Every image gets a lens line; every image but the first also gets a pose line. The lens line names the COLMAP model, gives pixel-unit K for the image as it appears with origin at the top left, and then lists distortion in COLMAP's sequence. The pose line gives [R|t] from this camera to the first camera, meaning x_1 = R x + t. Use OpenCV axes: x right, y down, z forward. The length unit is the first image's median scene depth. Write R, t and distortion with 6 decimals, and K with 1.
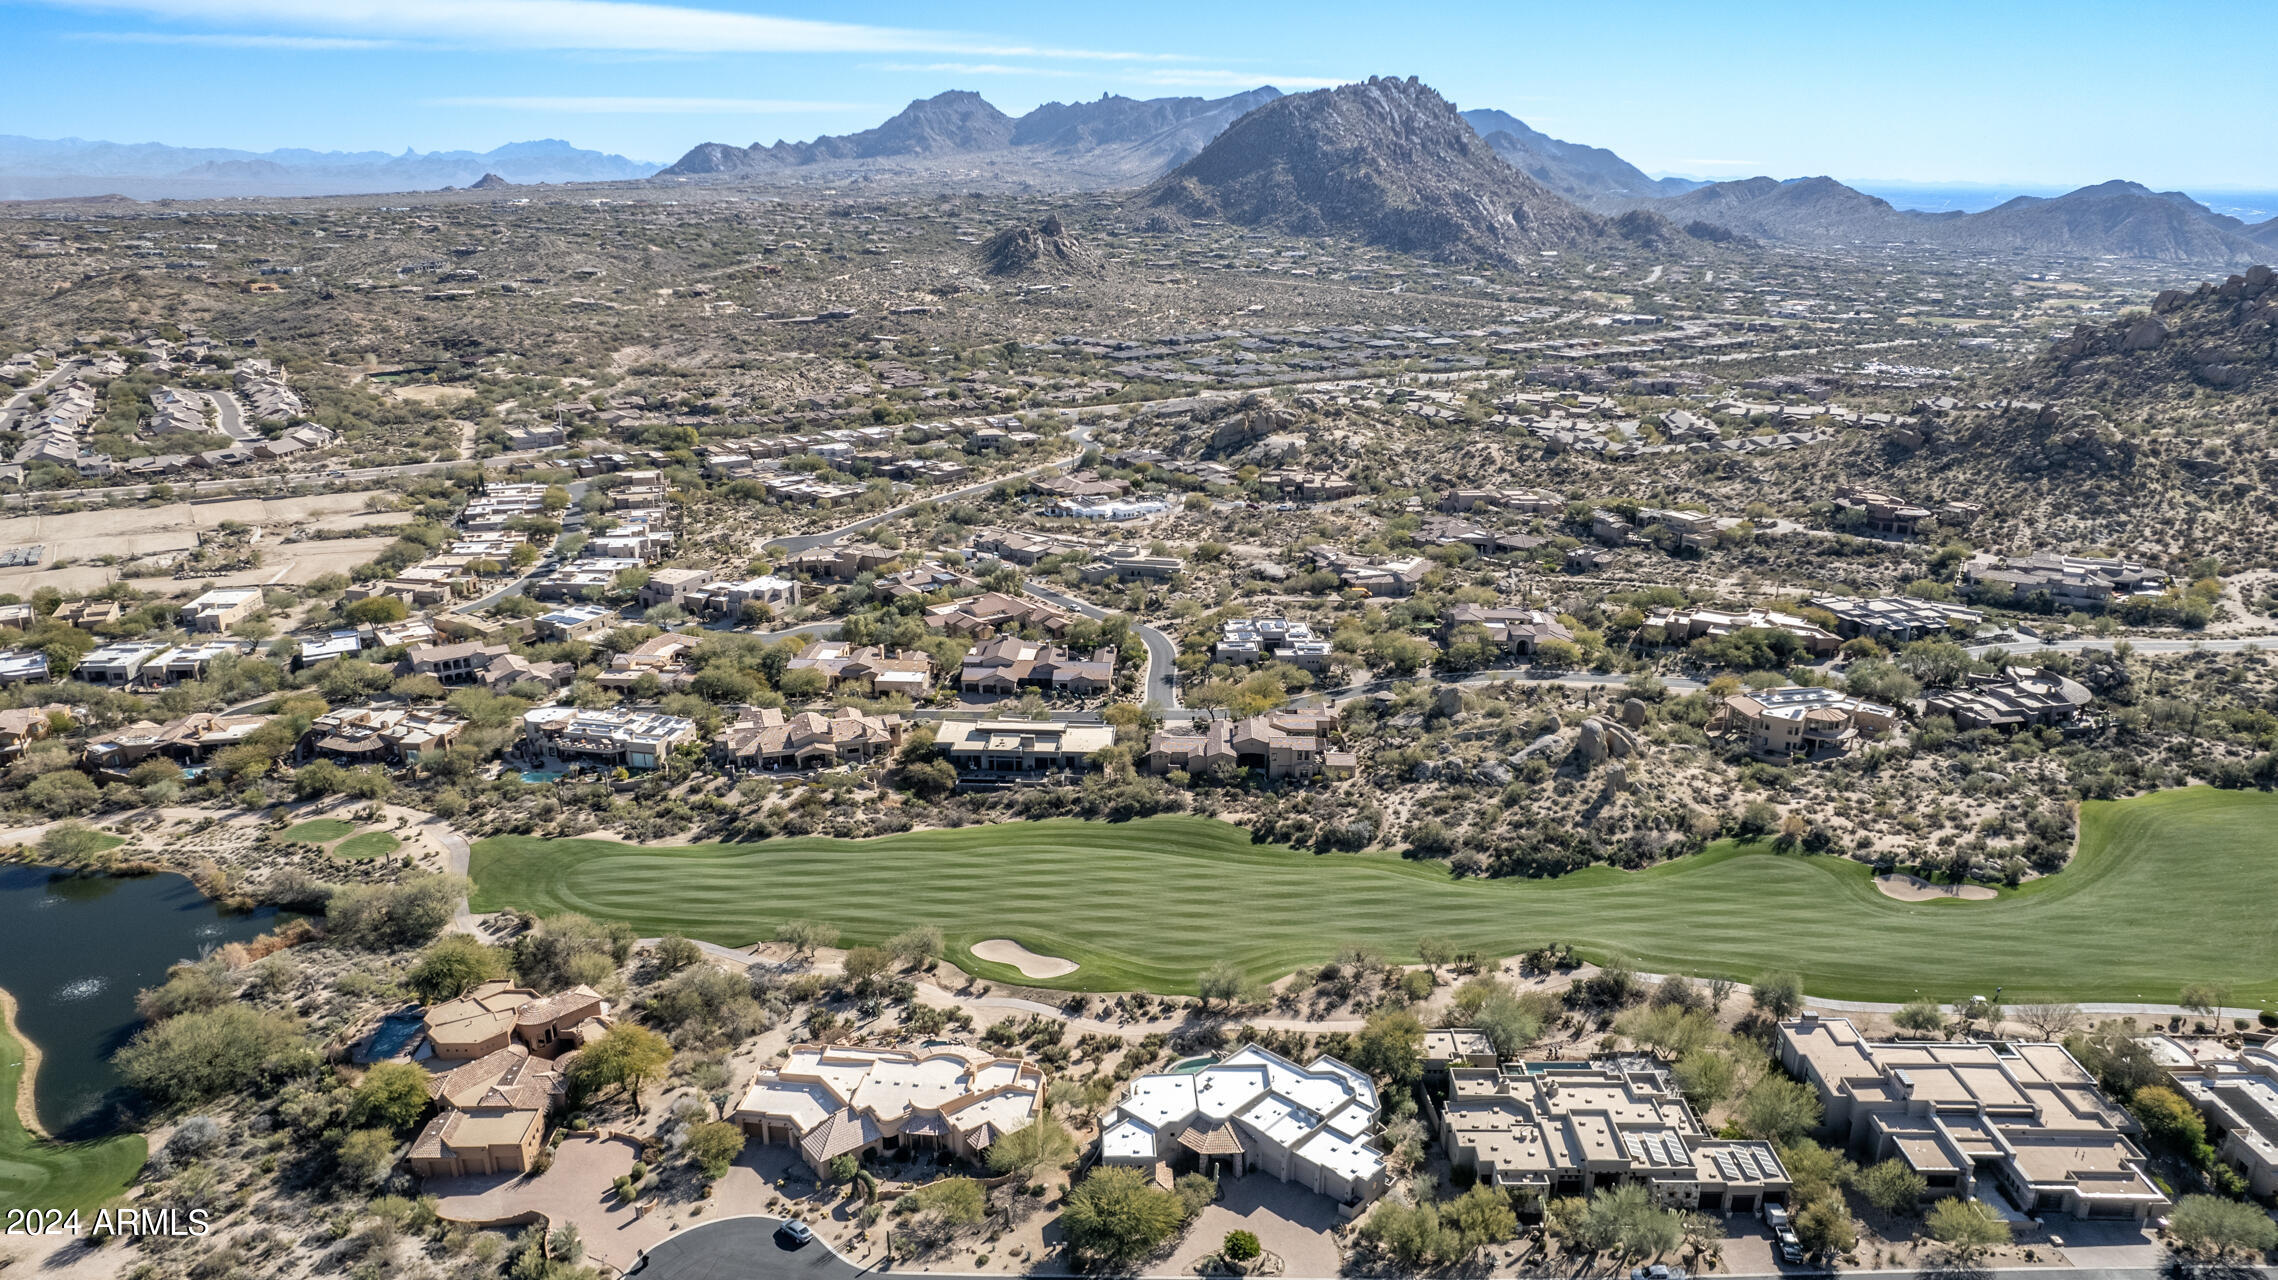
lens RADIAL K [[1526.7, 0, 1143.7], [0, 1526.7, 661.2], [0, 0, 1]] dist [-0.070676, 0.056680]
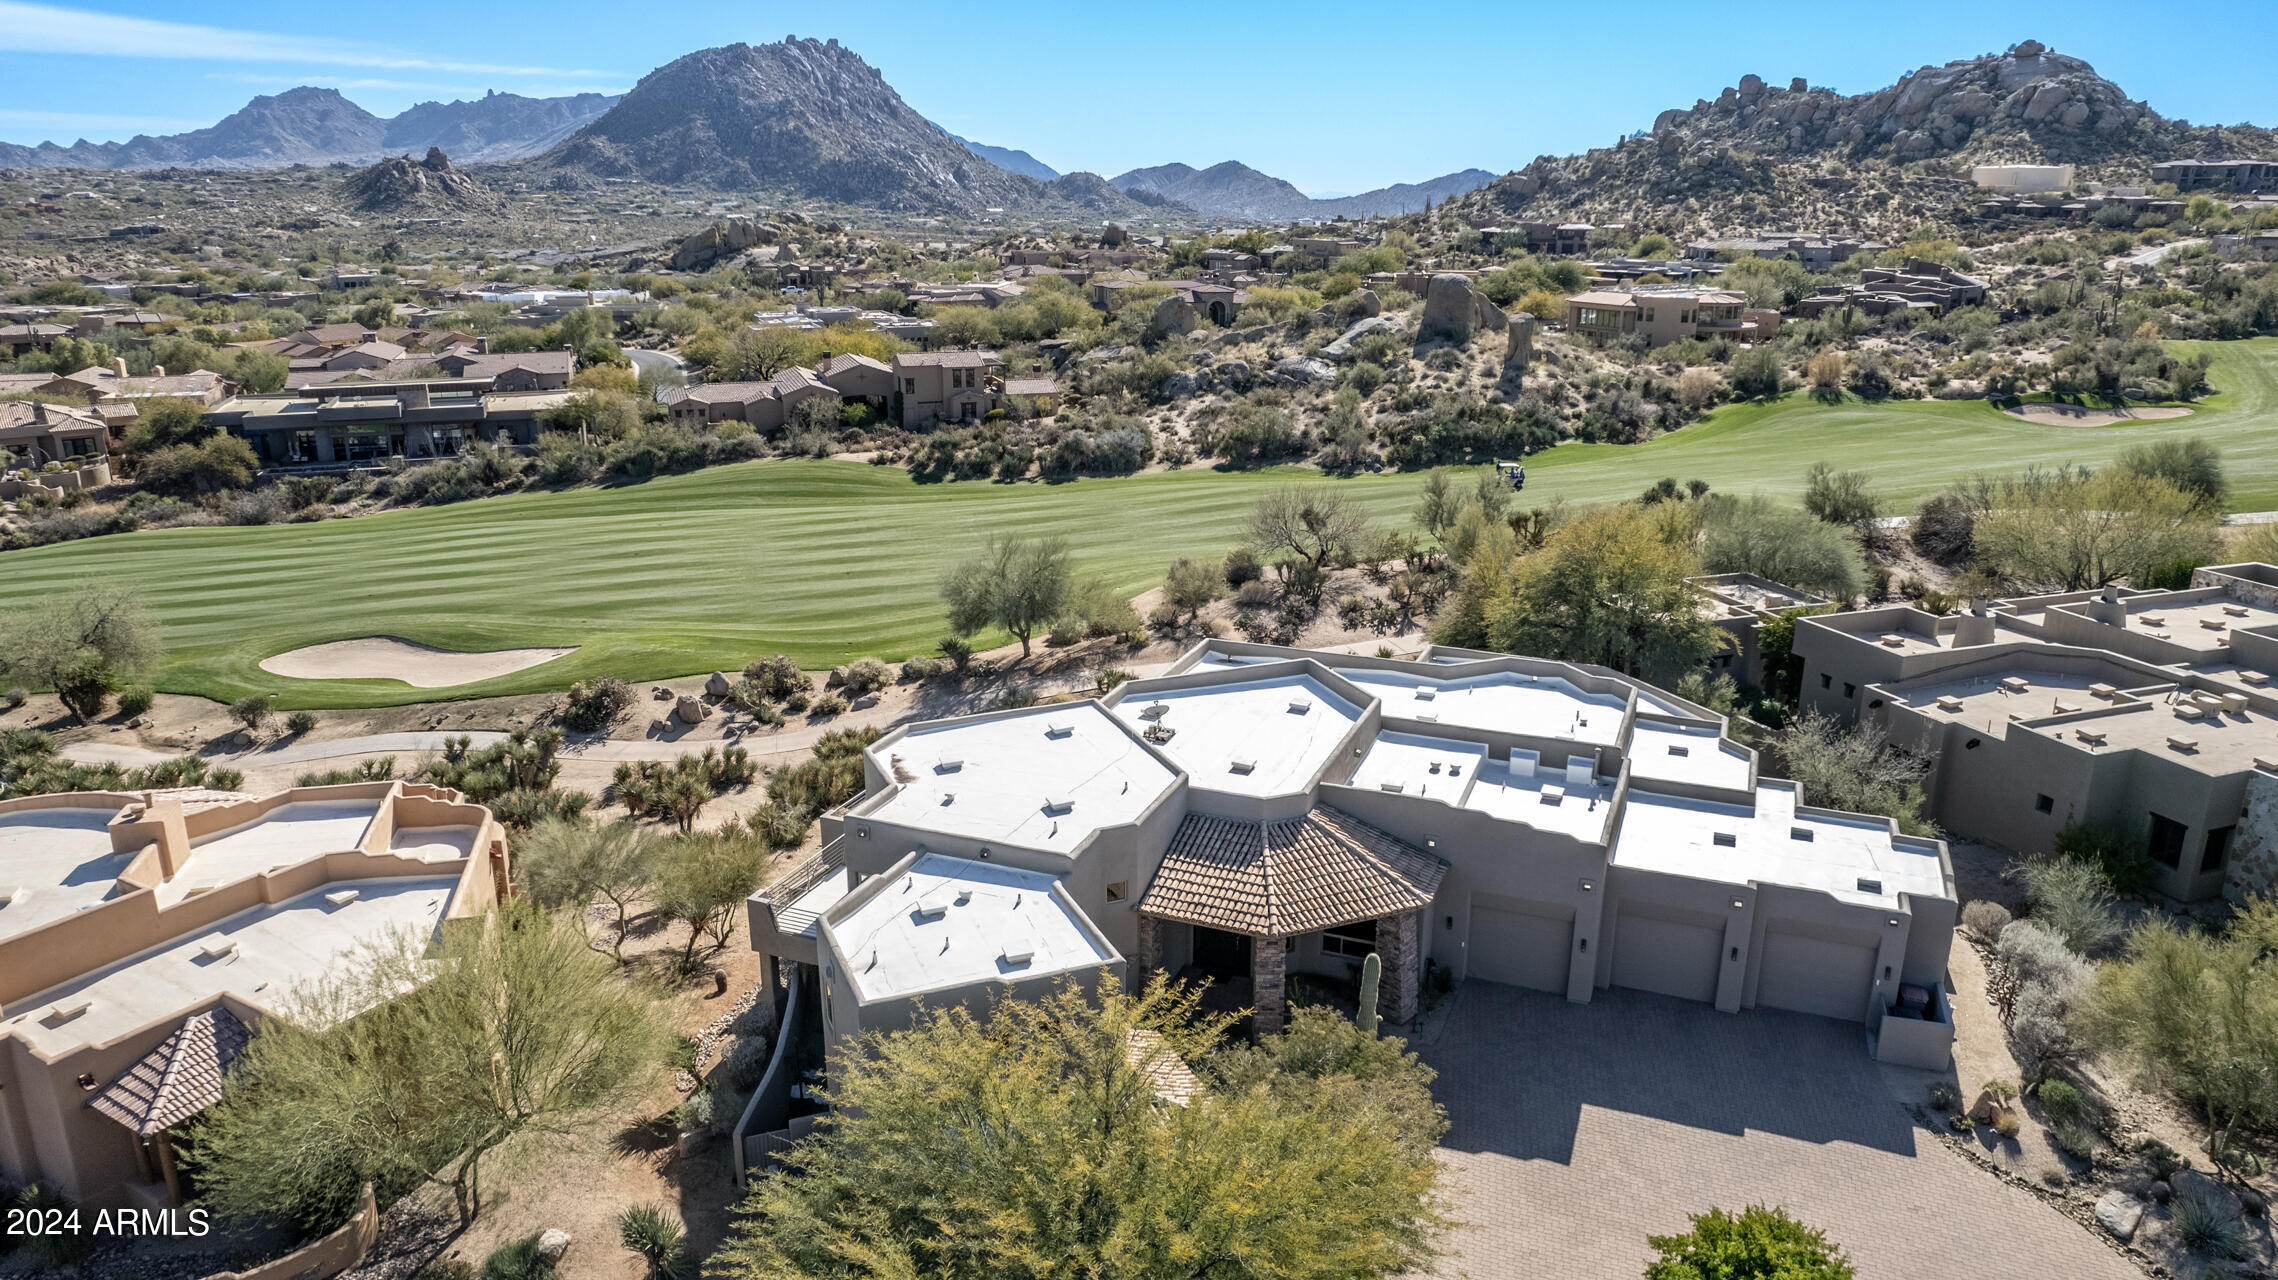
lens RADIAL K [[1538.3, 0, 1142.3], [0, 1538.3, 655.0], [0, 0, 1]] dist [-0.079997, 0.071014]
pose [[0.934988, -0.106536, 0.338302, -0.028407], [0.112863, 0.993610, 0.000974, 0.154141], [-0.336244, 0.037272, 0.941037, 0.434584]]
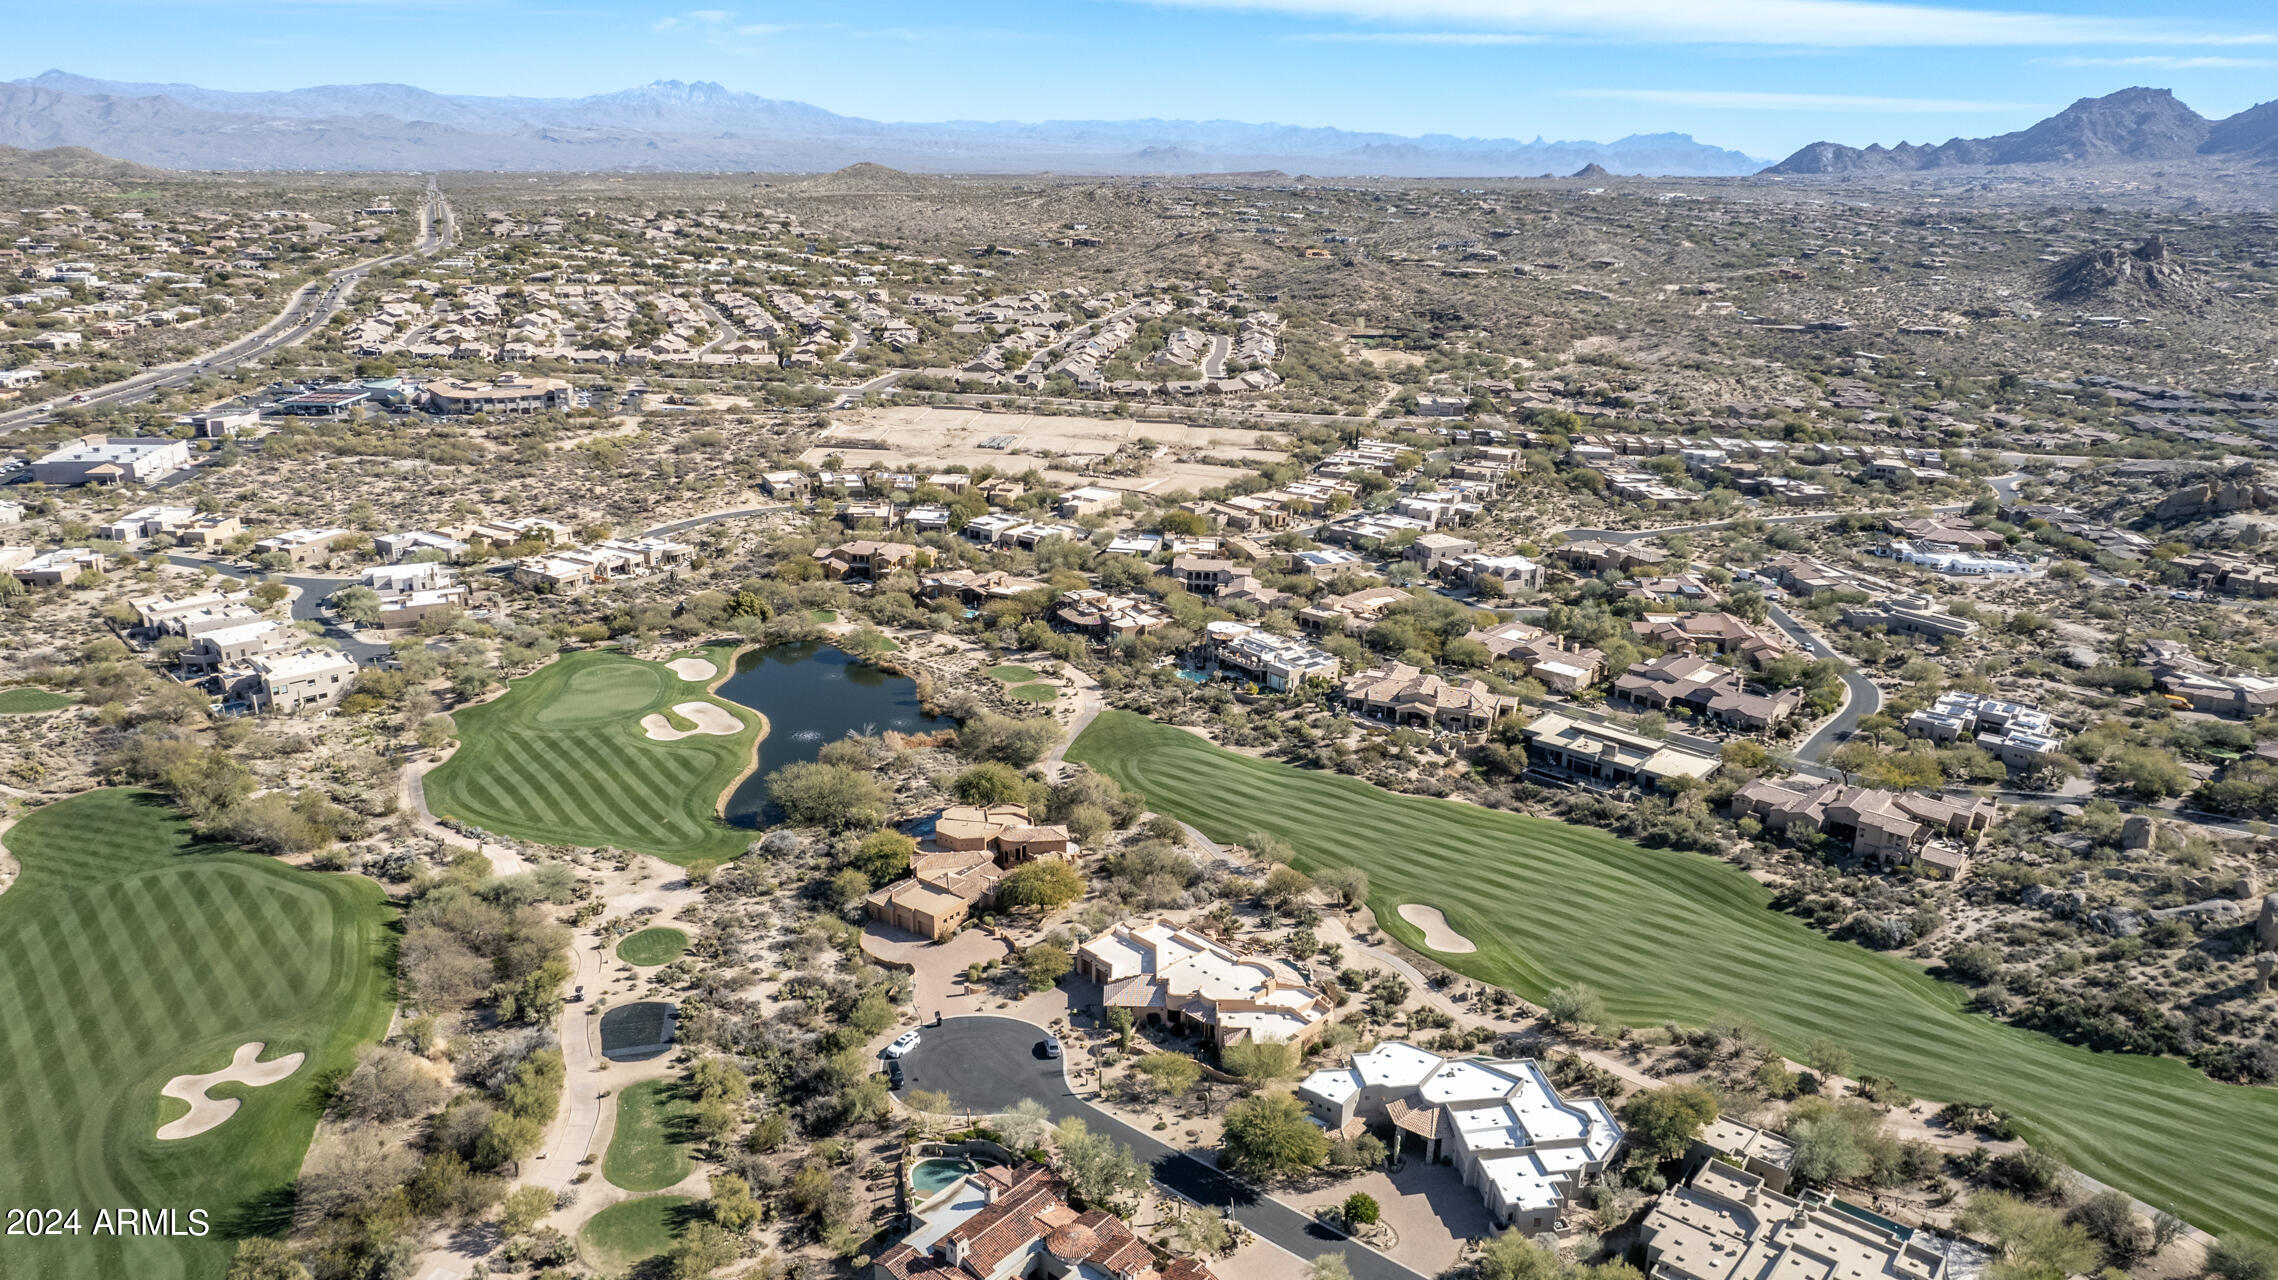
lens RADIAL K [[1560.5, 0, 1141.5], [0, 1560.5, 652.6], [0, 0, 1]] dist [-0.080662, 0.077261]
pose [[0.780159, 0.208144, -0.589939, 0.245920], [-0.213363, 0.975013, 0.061847, -0.004791], [0.588071, 0.077621, 0.805076, 0.025896]]
